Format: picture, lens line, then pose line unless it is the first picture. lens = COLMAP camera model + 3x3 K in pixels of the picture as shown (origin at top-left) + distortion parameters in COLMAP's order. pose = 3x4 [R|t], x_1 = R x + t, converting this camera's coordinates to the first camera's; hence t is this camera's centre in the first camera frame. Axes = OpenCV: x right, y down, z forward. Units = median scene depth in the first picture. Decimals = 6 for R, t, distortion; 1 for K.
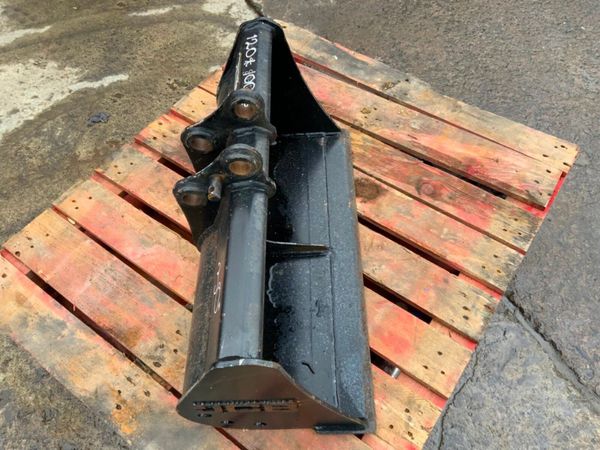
lens RADIAL K [[495.8, 0, 300.0], [0, 495.8, 225.0], [0, 0, 1]] dist [0.095415, -0.193357]
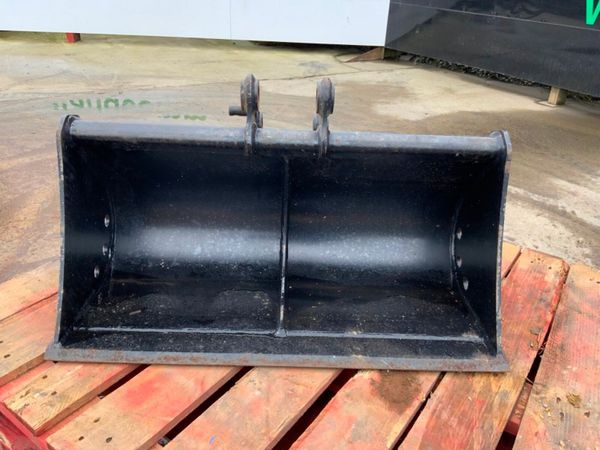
lens RADIAL K [[495.8, 0, 300.0], [0, 495.8, 225.0], [0, 0, 1]] dist [0.095415, -0.193357]
pose [[-0.004359, 0.481457, -0.876459, 0.633136], [-0.848423, 0.462138, 0.258082, -0.241469], [0.529301, 0.744733, 0.406465, 0.544903]]
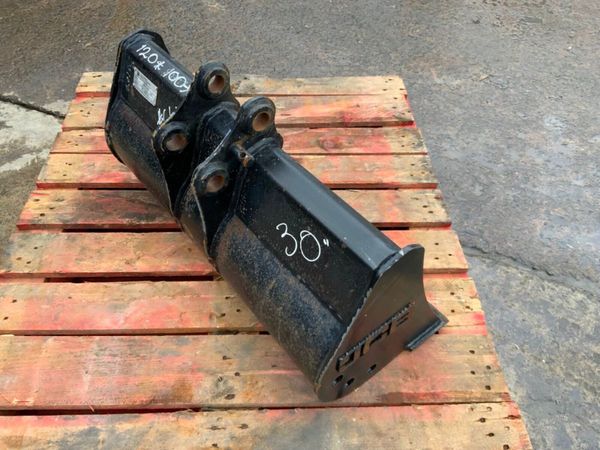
lens RADIAL K [[495.8, 0, 300.0], [0, 495.8, 225.0], [0, 0, 1]] dist [0.095415, -0.193357]
pose [[0.785644, -0.423490, 0.451022, -0.385791], [0.483042, 0.875380, -0.019477, 0.078449], [-0.386567, 0.233165, 0.892301, 0.090813]]
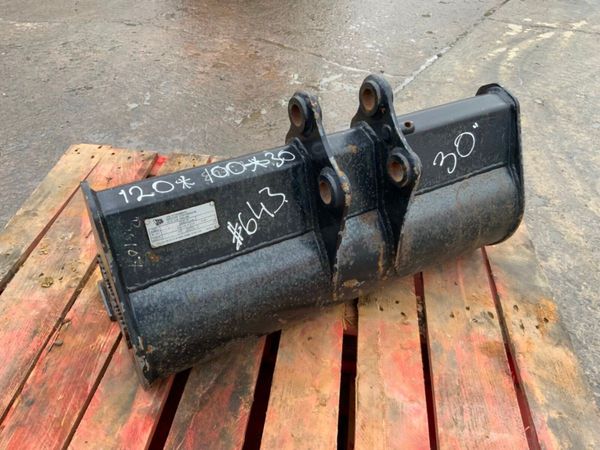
lens RADIAL K [[495.8, 0, 300.0], [0, 495.8, 225.0], [0, 0, 1]] dist [0.095415, -0.193357]
pose [[-0.483365, -0.542612, 0.686972, -0.568904], [0.708607, 0.218275, 0.670994, -0.555380], [-0.514038, 0.811128, 0.278992, 0.661850]]
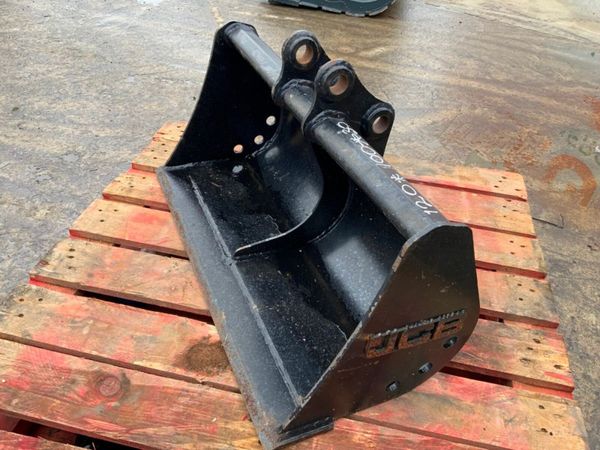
lens RADIAL K [[495.8, 0, 300.0], [0, 495.8, 225.0], [0, 0, 1]] dist [0.095415, -0.193357]
pose [[-0.916198, 0.211746, -0.340212, 0.220602], [-0.358953, -0.056251, 0.931659, -0.768390], [0.178138, 0.975704, 0.127544, 0.809044]]
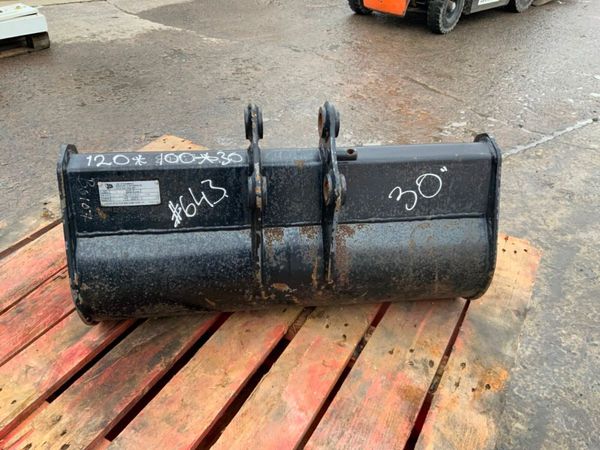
lens RADIAL K [[495.8, 0, 300.0], [0, 495.8, 225.0], [0, 0, 1]] dist [0.095415, -0.193357]
pose [[-0.117327, -0.564081, 0.817342, -0.734946], [0.800923, 0.432862, 0.413706, -0.346669], [-0.587160, 0.703166, 0.400999, 0.500883]]
